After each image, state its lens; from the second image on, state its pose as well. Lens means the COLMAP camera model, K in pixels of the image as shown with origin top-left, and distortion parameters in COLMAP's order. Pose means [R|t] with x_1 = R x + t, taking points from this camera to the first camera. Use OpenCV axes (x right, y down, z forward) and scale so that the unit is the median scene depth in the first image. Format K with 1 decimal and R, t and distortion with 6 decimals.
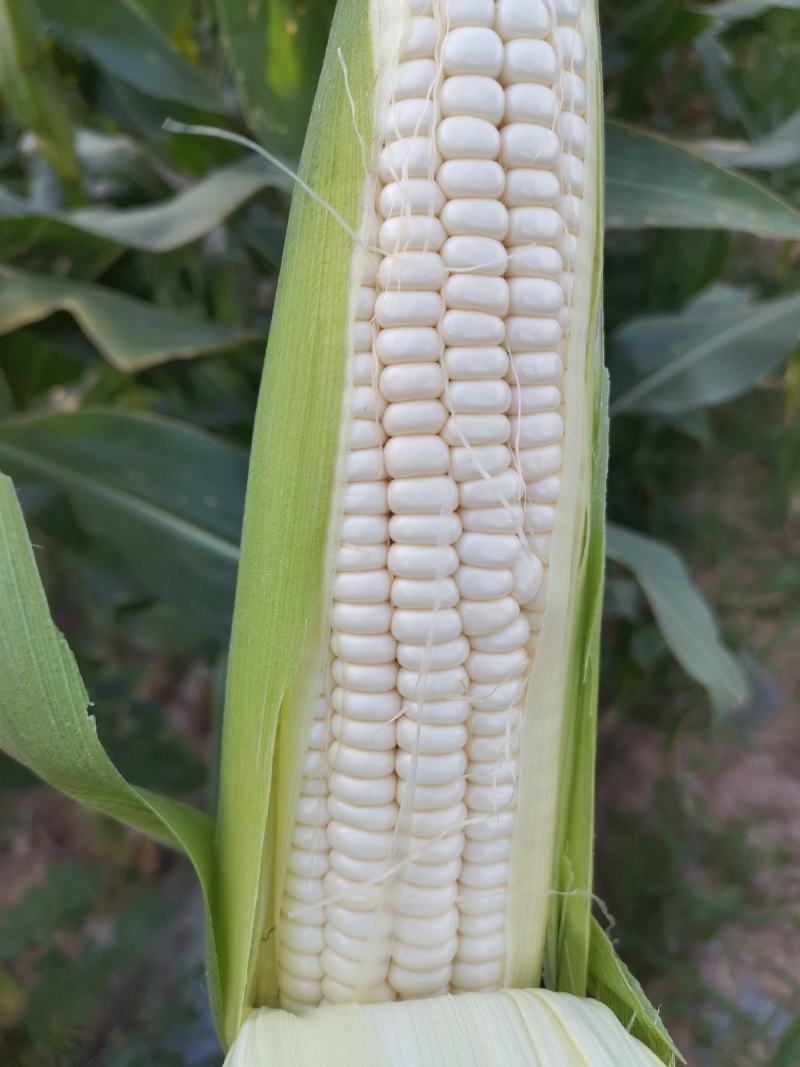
lens RADIAL K [[924.1, 0, 400.0], [0, 924.1, 533.5], [0, 0, 1]] dist [-0.006059, -0.004898]
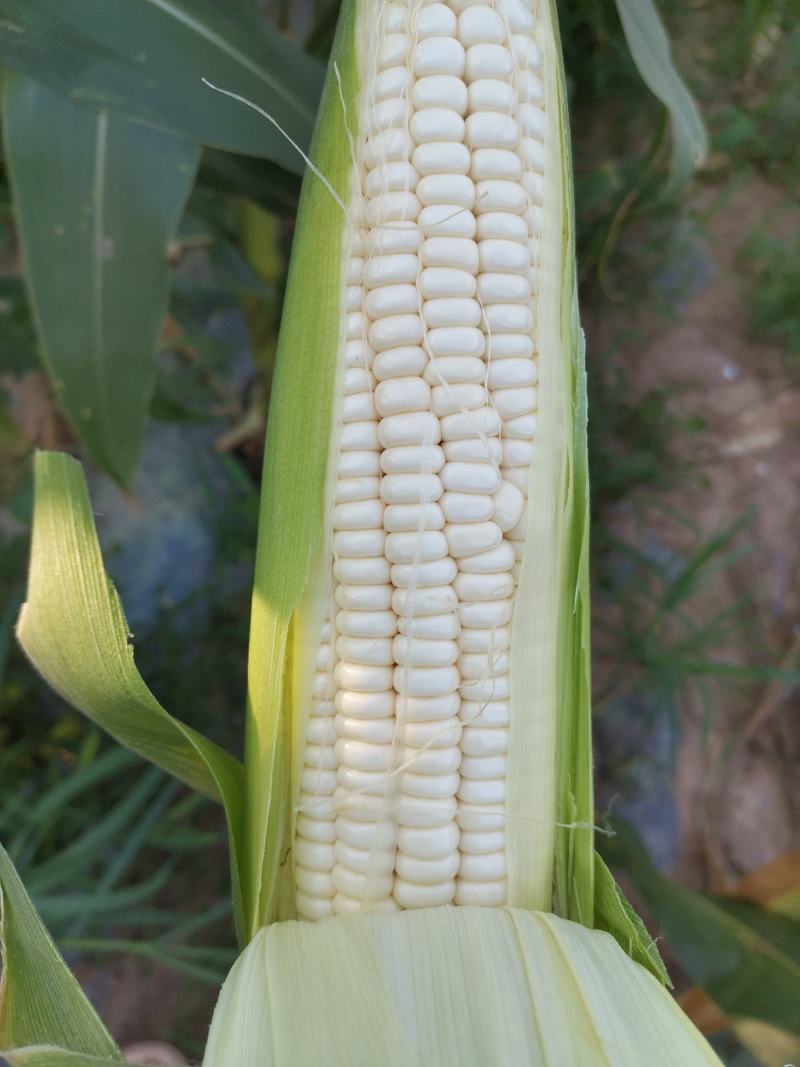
lens RADIAL K [[924.1, 0, 400.0], [0, 924.1, 533.5], [0, 0, 1]] dist [-0.006059, -0.004898]
pose [[0.993277, -0.027421, -0.112471, 0.134284], [0.013321, 0.992161, -0.124251, 0.218968], [0.114997, 0.121918, 0.985856, -0.103102]]
